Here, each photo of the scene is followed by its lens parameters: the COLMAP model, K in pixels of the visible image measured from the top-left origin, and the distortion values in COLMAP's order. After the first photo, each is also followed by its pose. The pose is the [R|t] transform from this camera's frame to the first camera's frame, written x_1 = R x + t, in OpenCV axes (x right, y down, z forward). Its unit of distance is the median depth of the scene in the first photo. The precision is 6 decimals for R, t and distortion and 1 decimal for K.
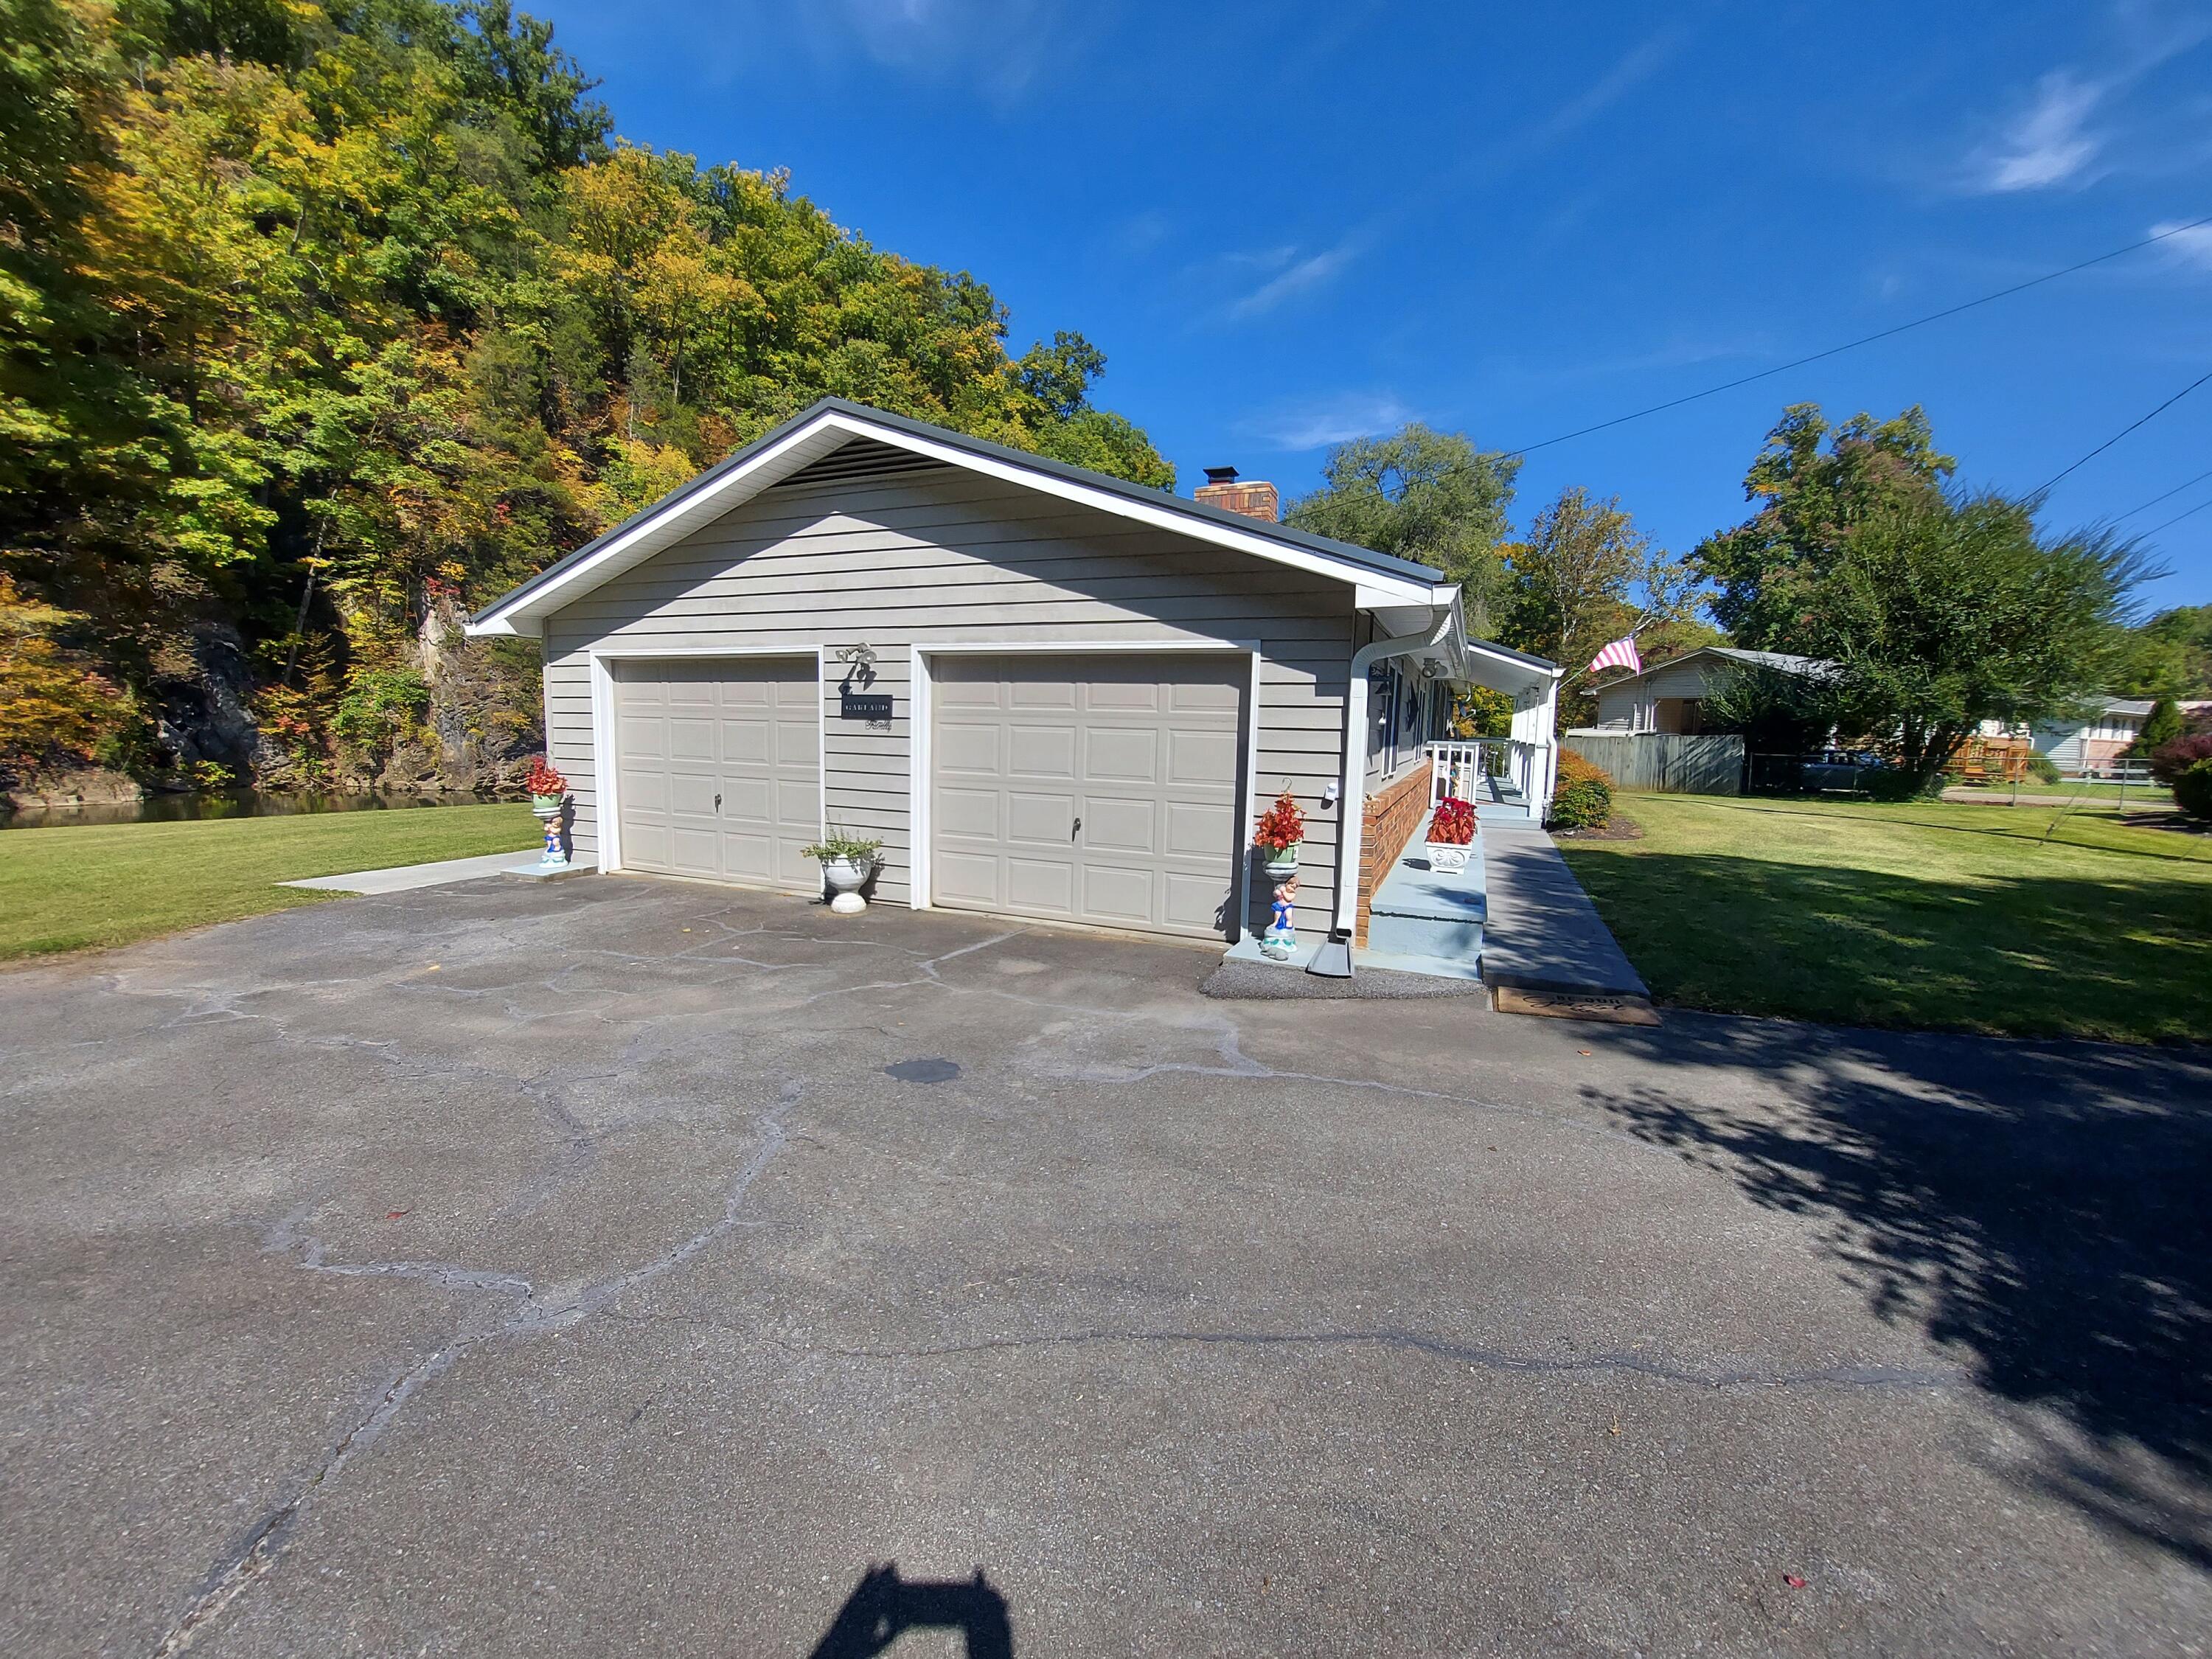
lens RADIAL K [[894.5, 0, 1106.0], [0, 894.5, 829.5], [0, 0, 1]] dist [-0.020829, 0.000040]
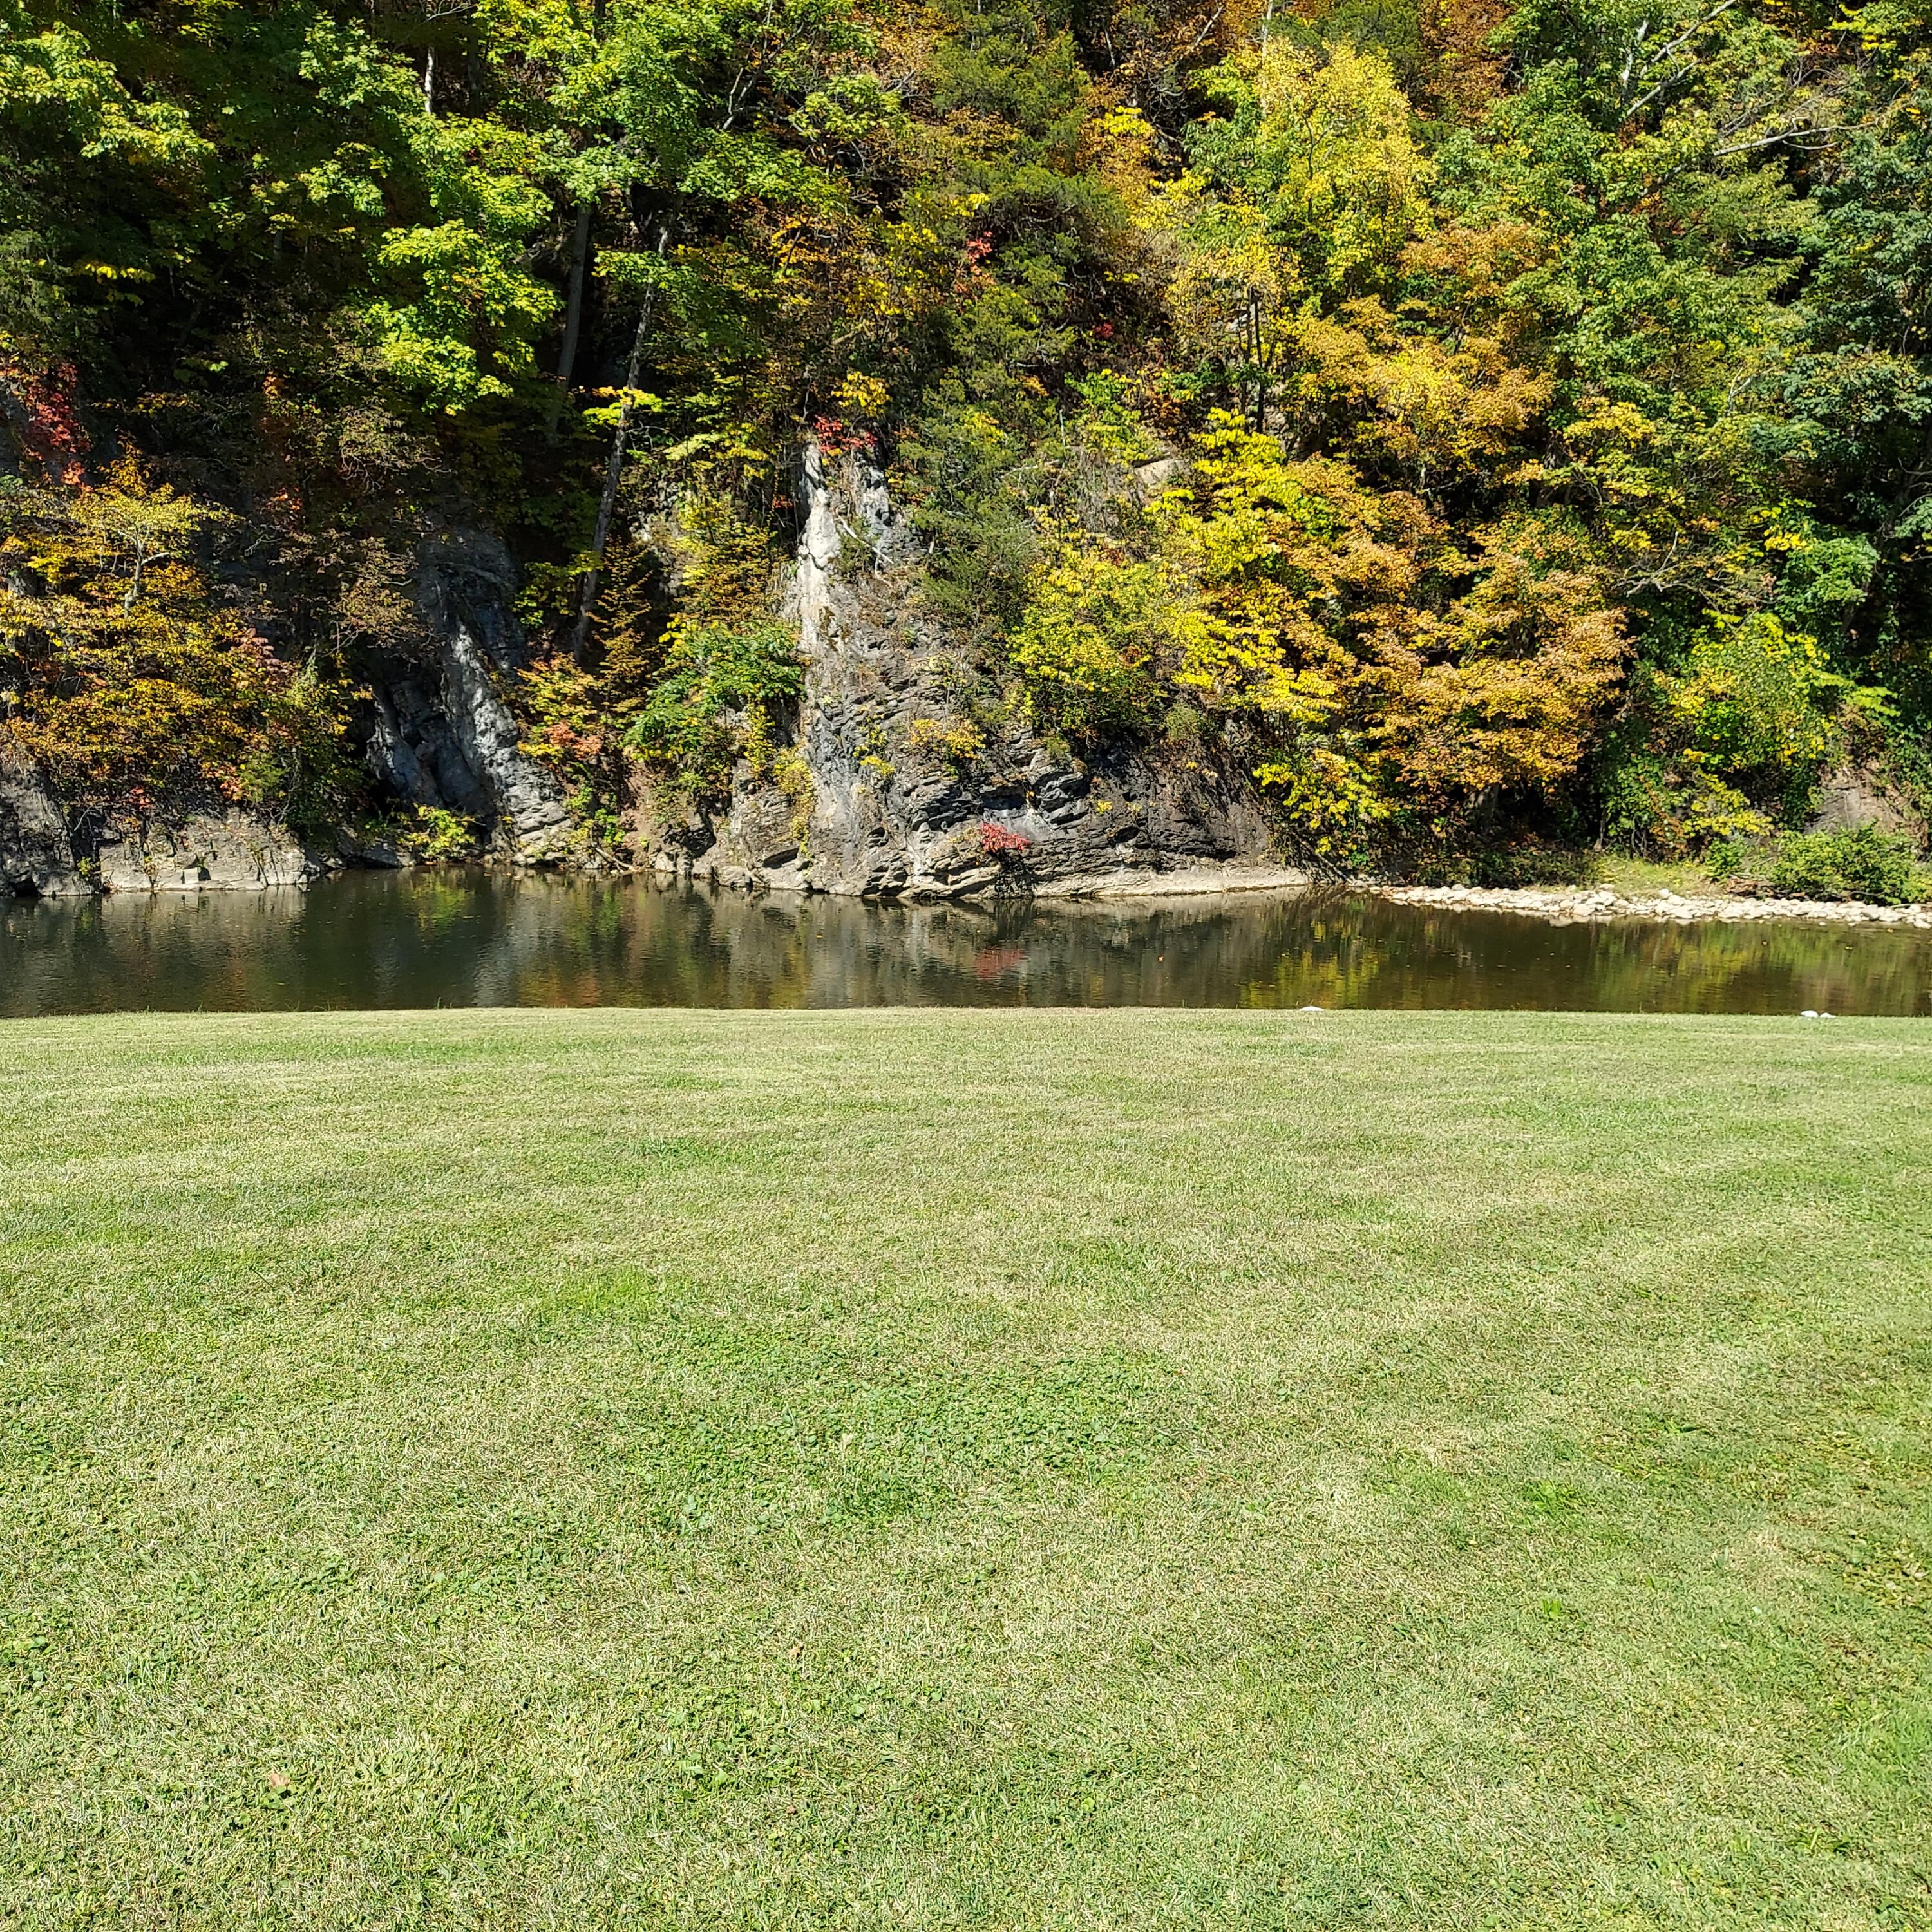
lens RADIAL K [[1833.0, 0, 991.4], [0, 1833.0, 954.2], [0, 0, 1]] dist [0.075058, -0.090383]
pose [[0.814261, 0.078402, -0.575180, -0.137147], [-0.083514, 0.996351, 0.017584, -0.036955], [0.574460, 0.033718, 0.817838, 0.294494]]
